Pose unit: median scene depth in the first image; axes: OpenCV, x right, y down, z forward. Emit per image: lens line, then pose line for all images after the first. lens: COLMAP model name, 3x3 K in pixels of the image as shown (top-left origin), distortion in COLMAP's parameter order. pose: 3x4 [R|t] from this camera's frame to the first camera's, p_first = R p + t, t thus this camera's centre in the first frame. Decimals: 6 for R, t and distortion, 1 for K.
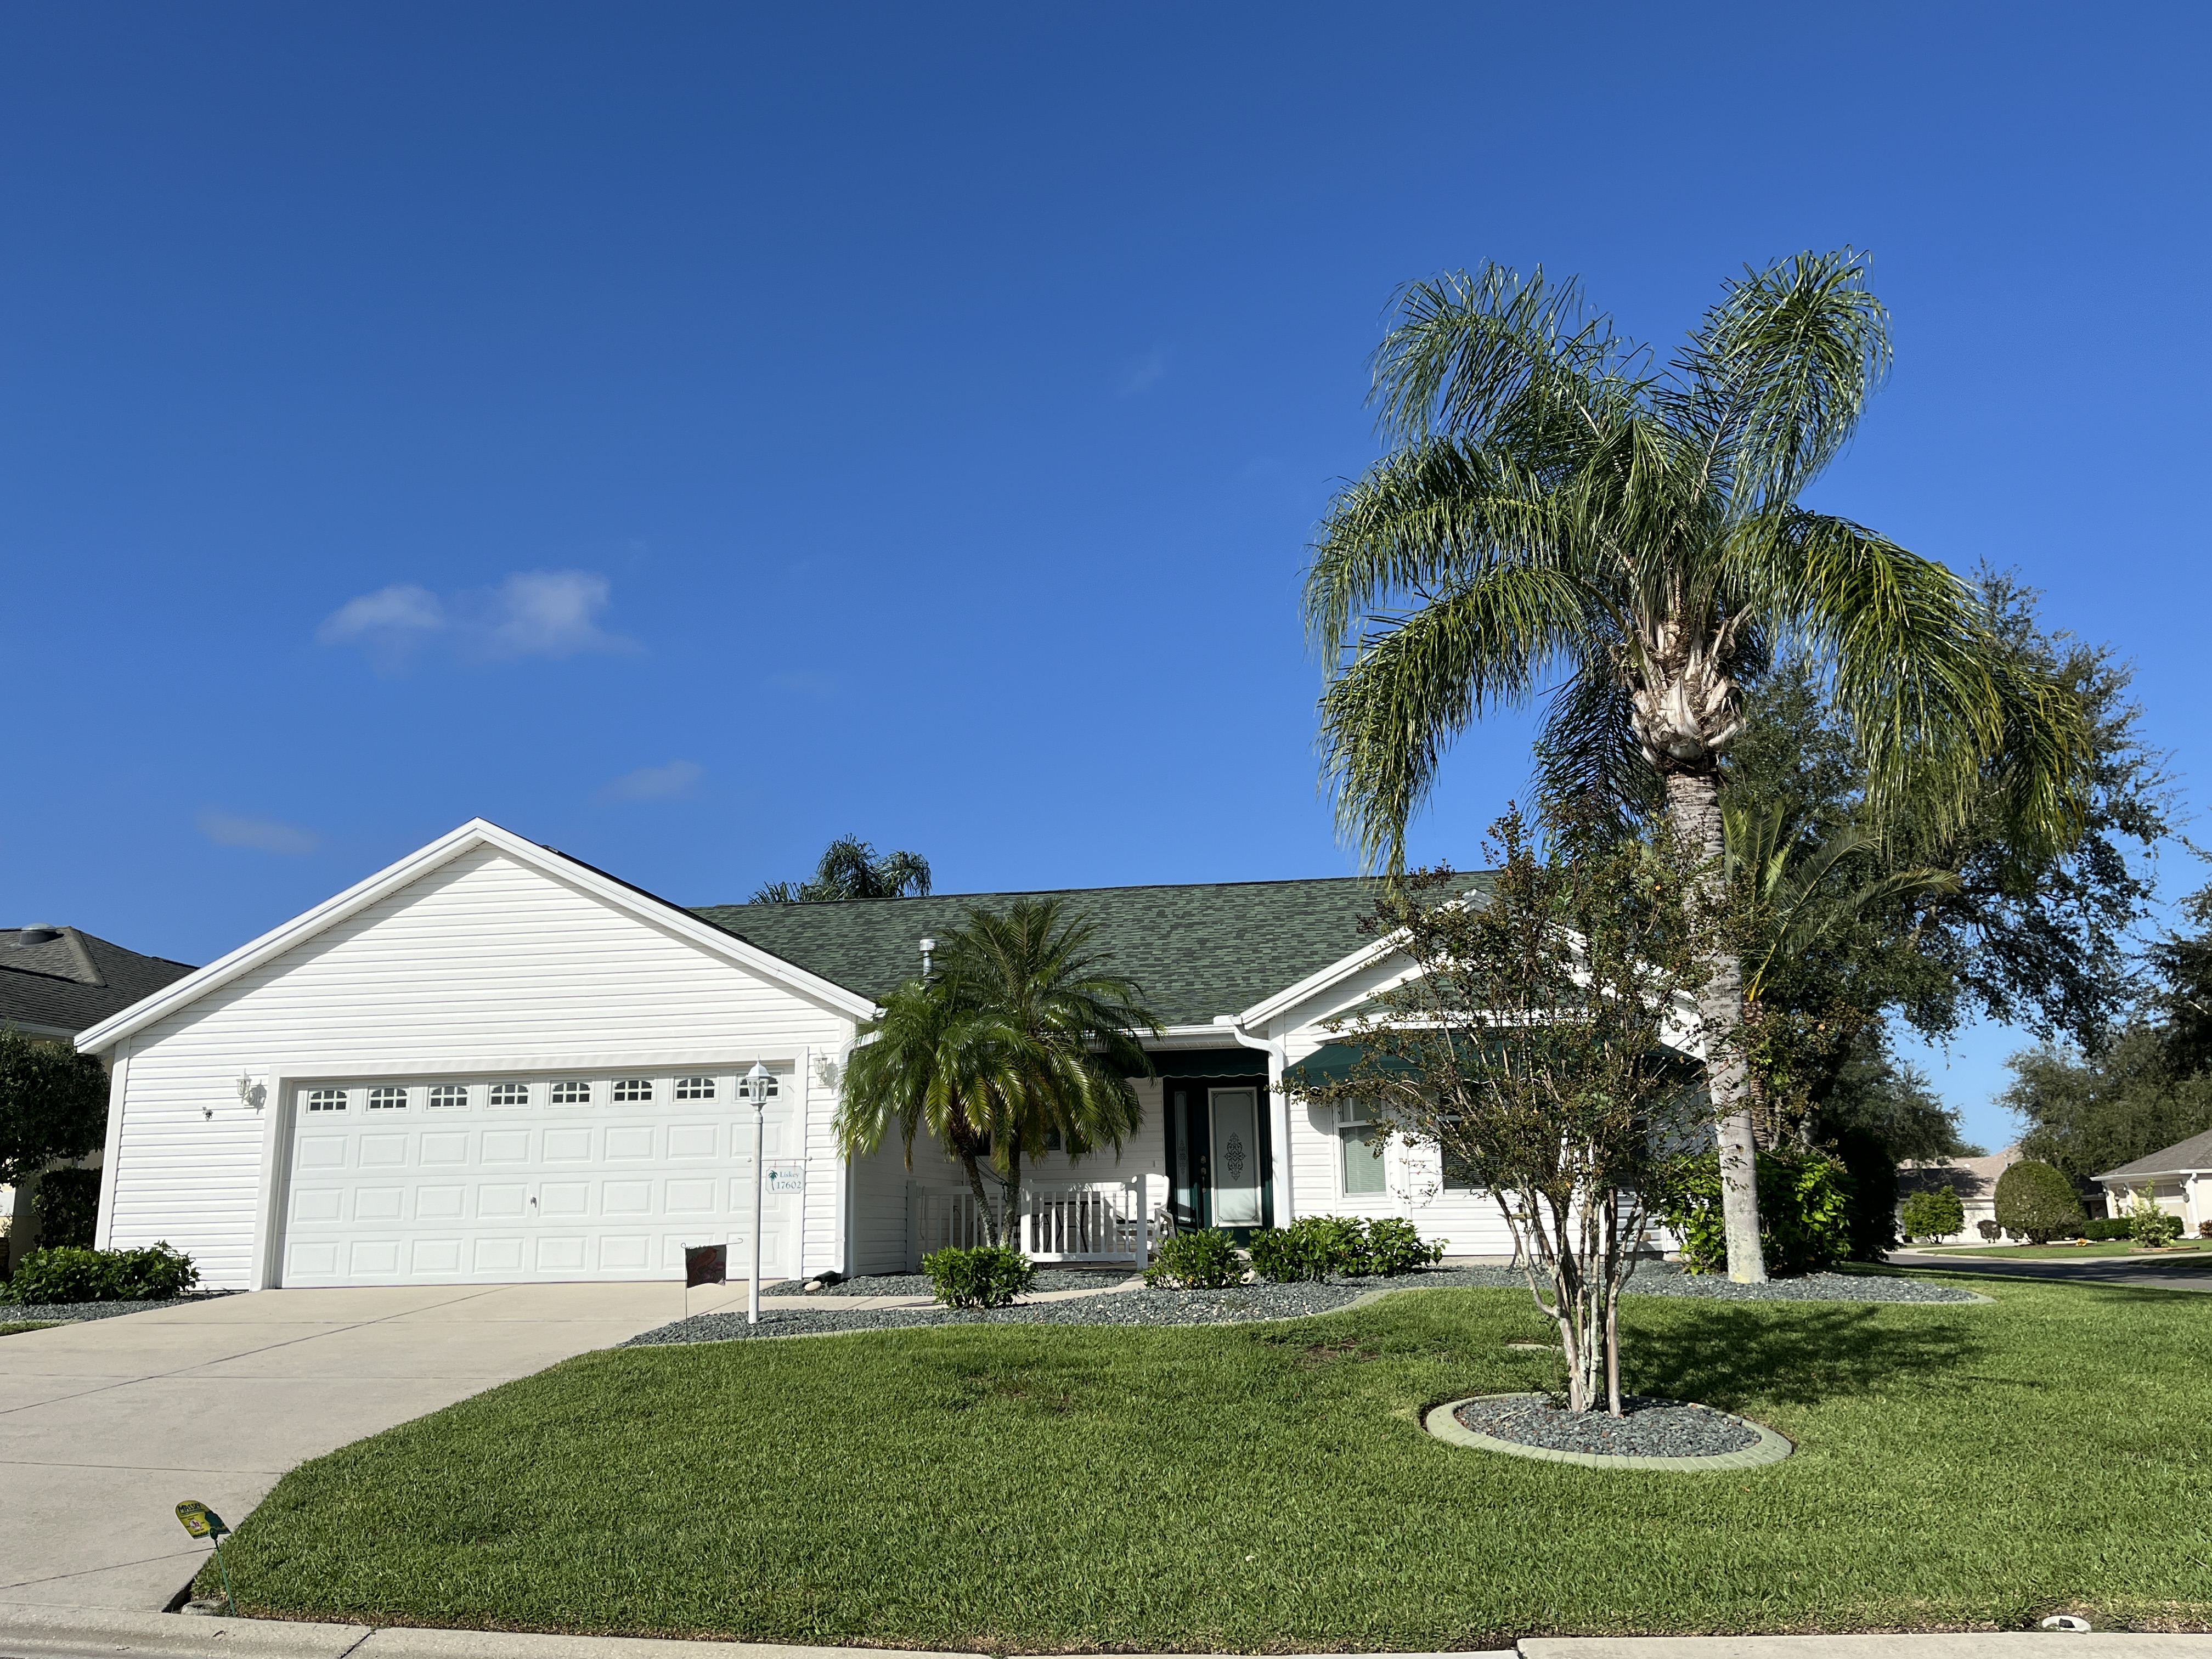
lens RADIAL K [[1749.8, 0, 1090.6], [0, 1749.8, 813.6], [0, 0, 1]] dist [0.046960, -0.008311]
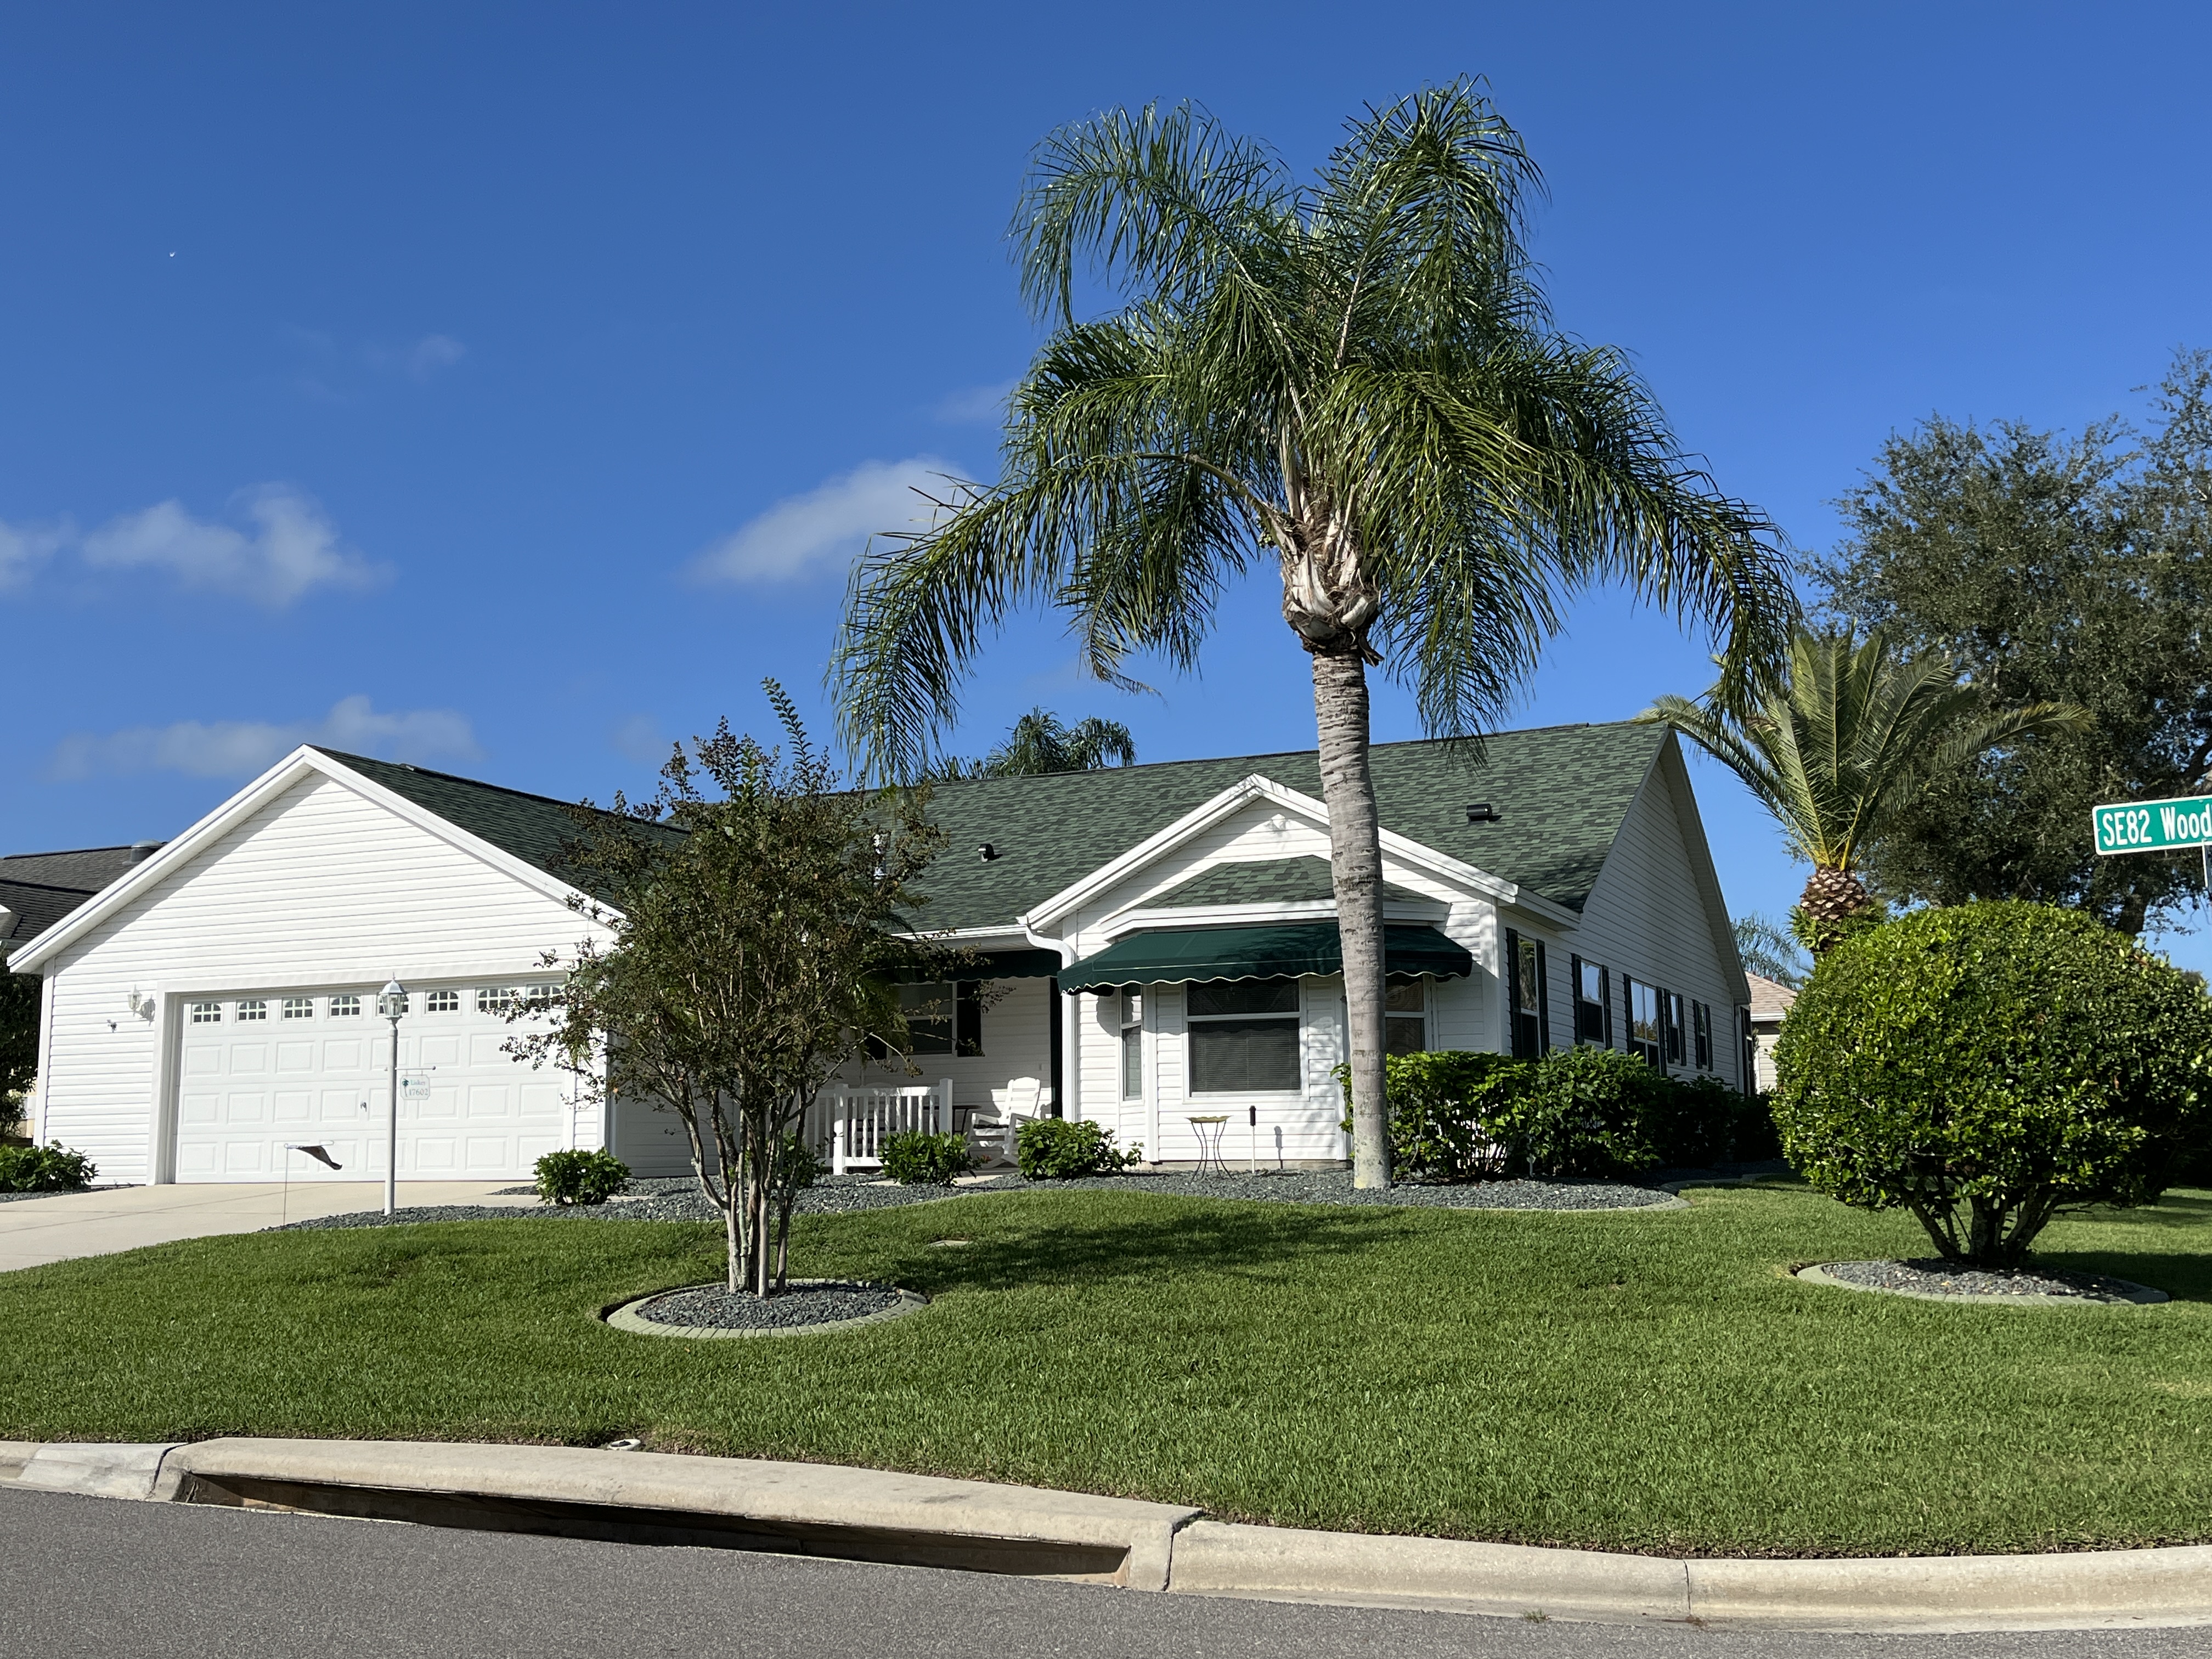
lens RADIAL K [[2134.0, 0, 1096.6], [0, 2134.0, 806.3], [0, 0, 1]] dist [0.042360, 0.000000]
pose [[0.963992, -0.037202, -0.263316, 0.451776], [0.057958, 0.995755, 0.071502, -0.026049], [0.259539, -0.084189, 0.962056, -0.112021]]
